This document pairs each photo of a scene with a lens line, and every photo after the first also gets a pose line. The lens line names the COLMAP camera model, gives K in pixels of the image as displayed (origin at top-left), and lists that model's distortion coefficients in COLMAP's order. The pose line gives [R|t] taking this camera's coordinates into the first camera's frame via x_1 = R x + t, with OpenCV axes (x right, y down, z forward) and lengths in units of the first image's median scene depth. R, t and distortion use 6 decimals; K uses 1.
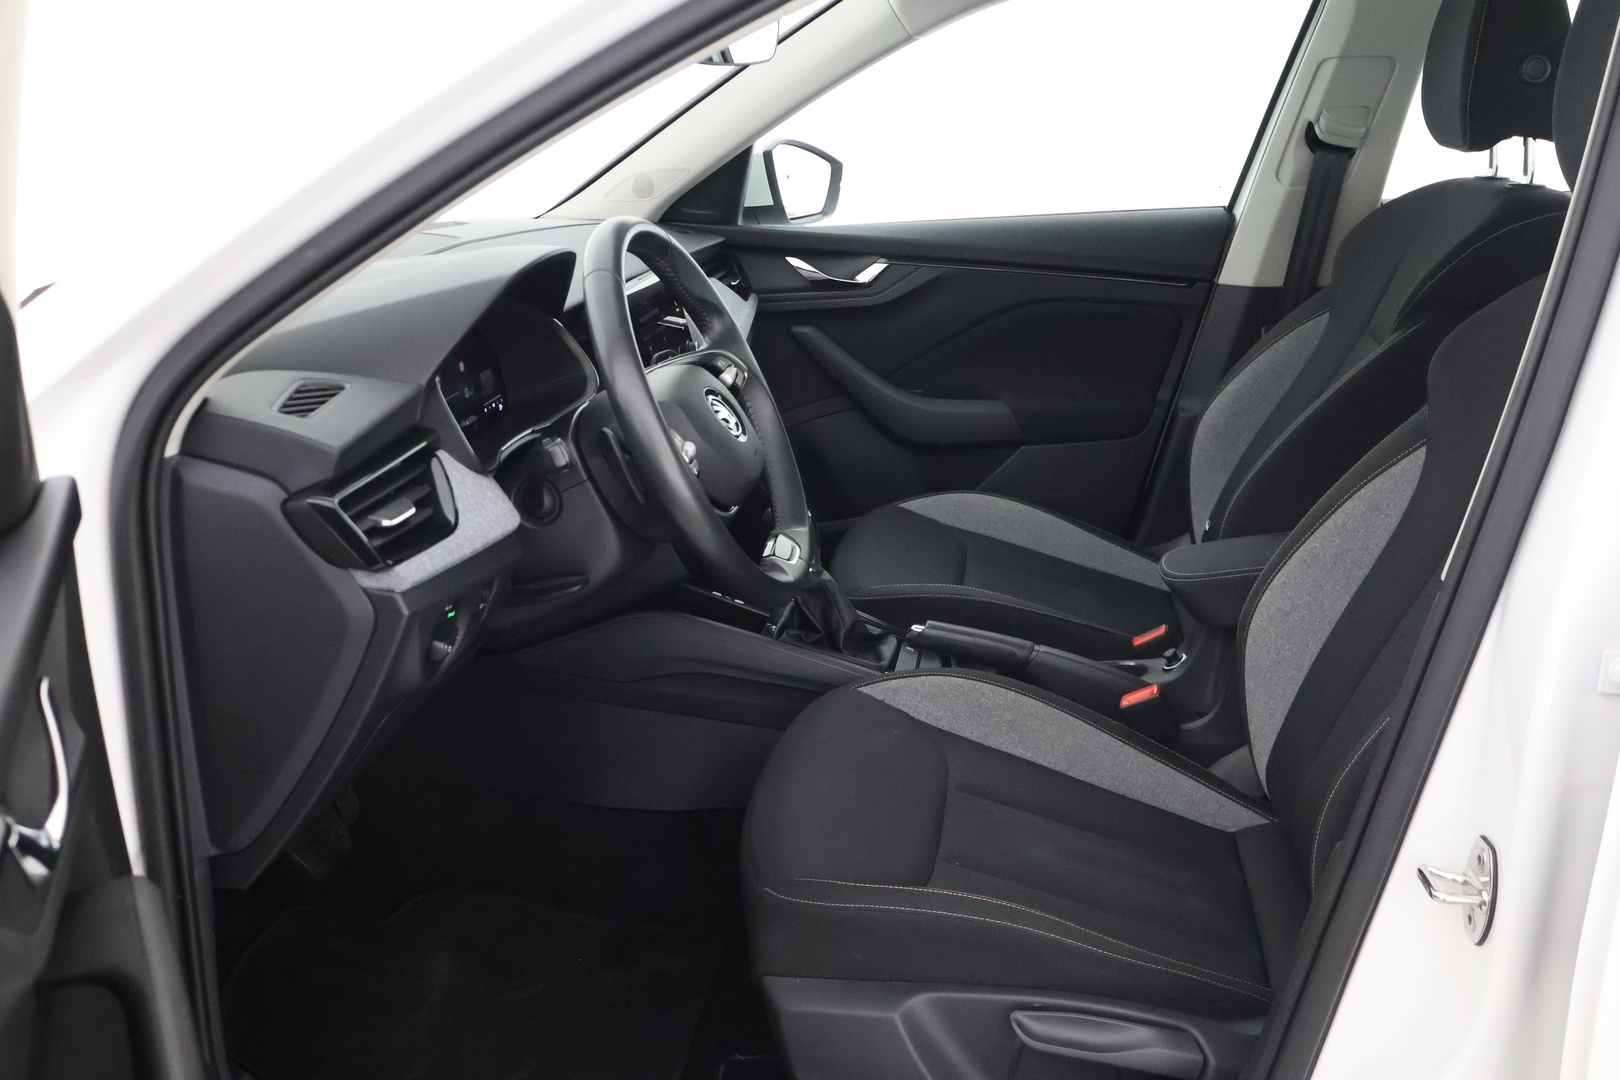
lens RADIAL K [[1460.9, 0, 810.0], [0, 1460.9, 540.0], [0, 0, 1]] dist [0.047377, -0.003951]
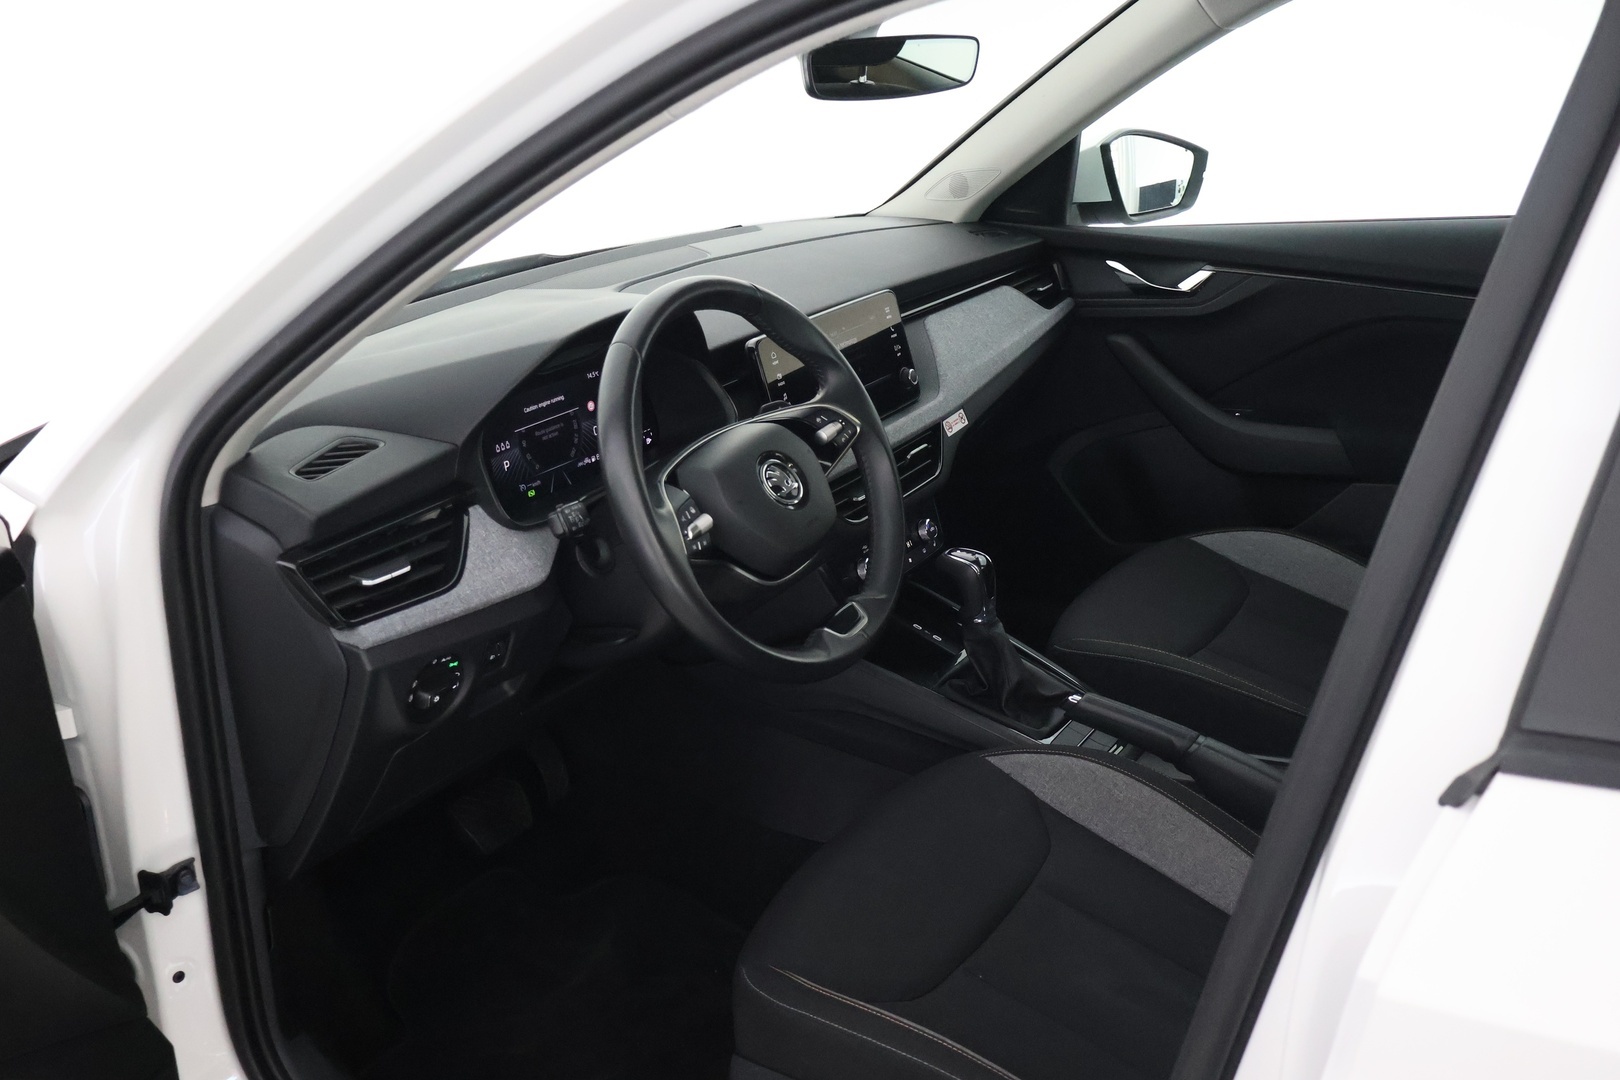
lens RADIAL K [[1460.9, 0, 810.0], [0, 1460.9, 540.0], [0, 0, 1]] dist [0.047377, -0.003951]
pose [[0.919995, 0.098349, -0.379390, 0.264430], [-0.080027, 0.994748, 0.063808, -0.086923], [0.383673, -0.028342, 0.923034, 0.079838]]
